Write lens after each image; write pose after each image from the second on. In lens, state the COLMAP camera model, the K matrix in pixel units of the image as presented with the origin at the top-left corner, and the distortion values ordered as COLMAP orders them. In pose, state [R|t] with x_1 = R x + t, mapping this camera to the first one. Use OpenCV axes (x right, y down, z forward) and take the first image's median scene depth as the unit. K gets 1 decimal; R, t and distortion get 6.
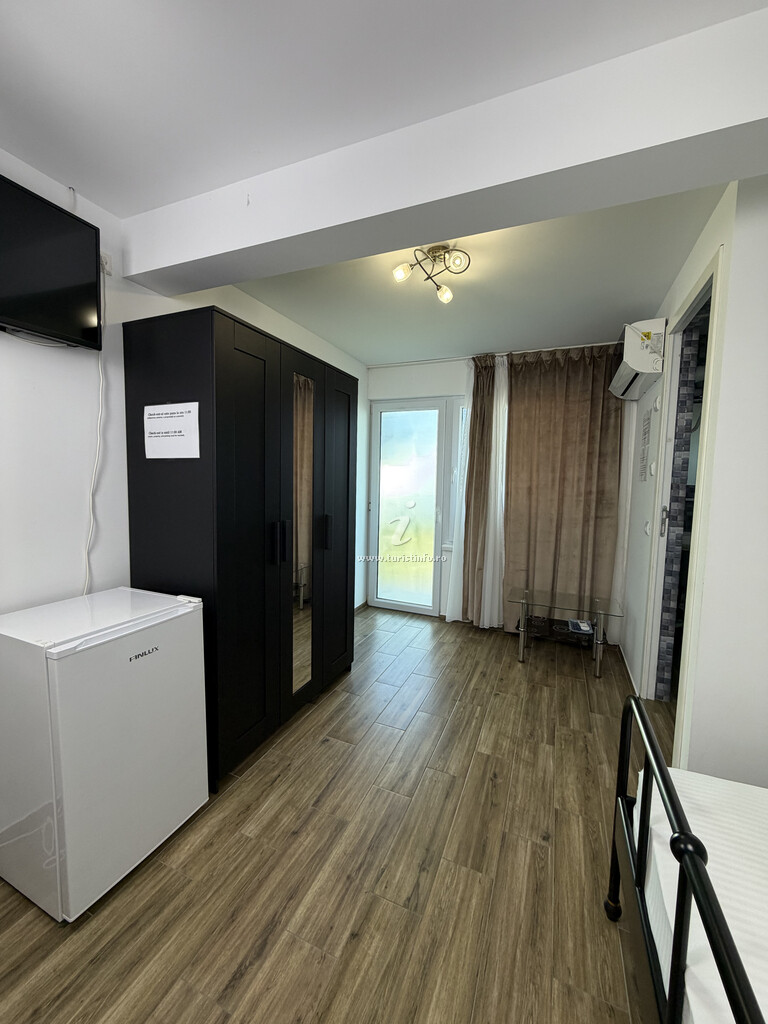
lens RADIAL K [[404.5, 0, 386.9], [0, 404.5, 513.2], [0, 0, 1]] dist [-0.000384, -0.000070]
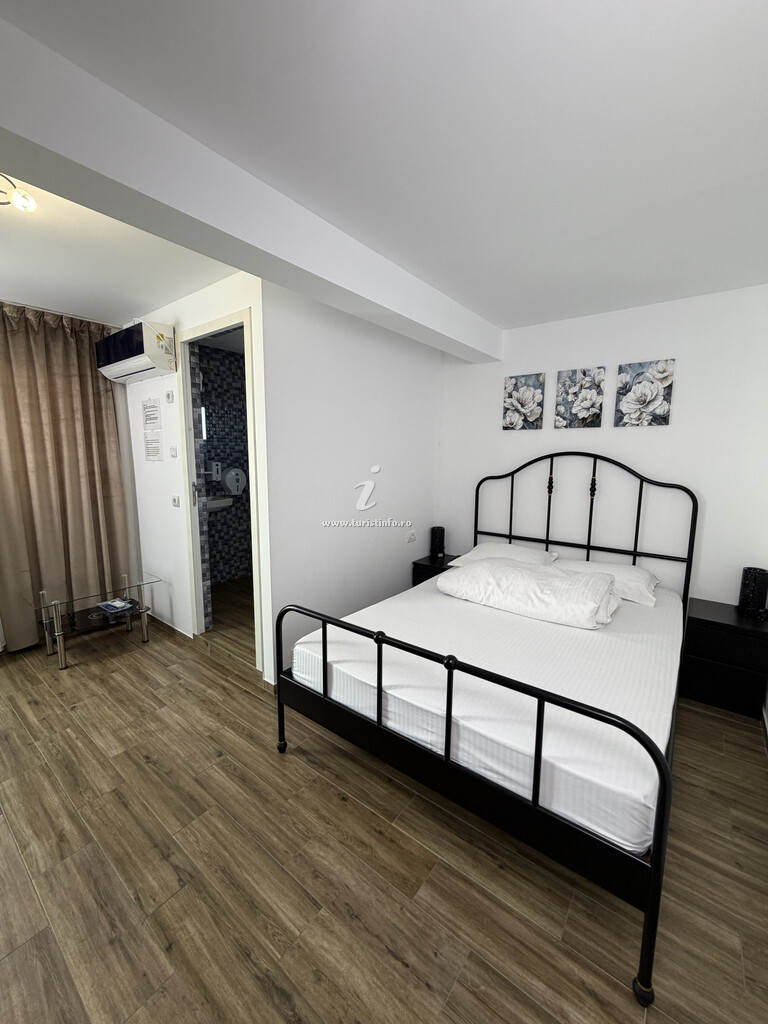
lens RADIAL K [[404.5, 0, 380.8], [0, 404.5, 512.6], [0, 0, 1]] dist [-0.000384, -0.000070]
pose [[0.255159, -0.159974, 0.953573, -0.440736], [0.085359, 0.986094, 0.142589, -0.059738], [-0.963124, 0.045013, 0.265267, 0.119109]]
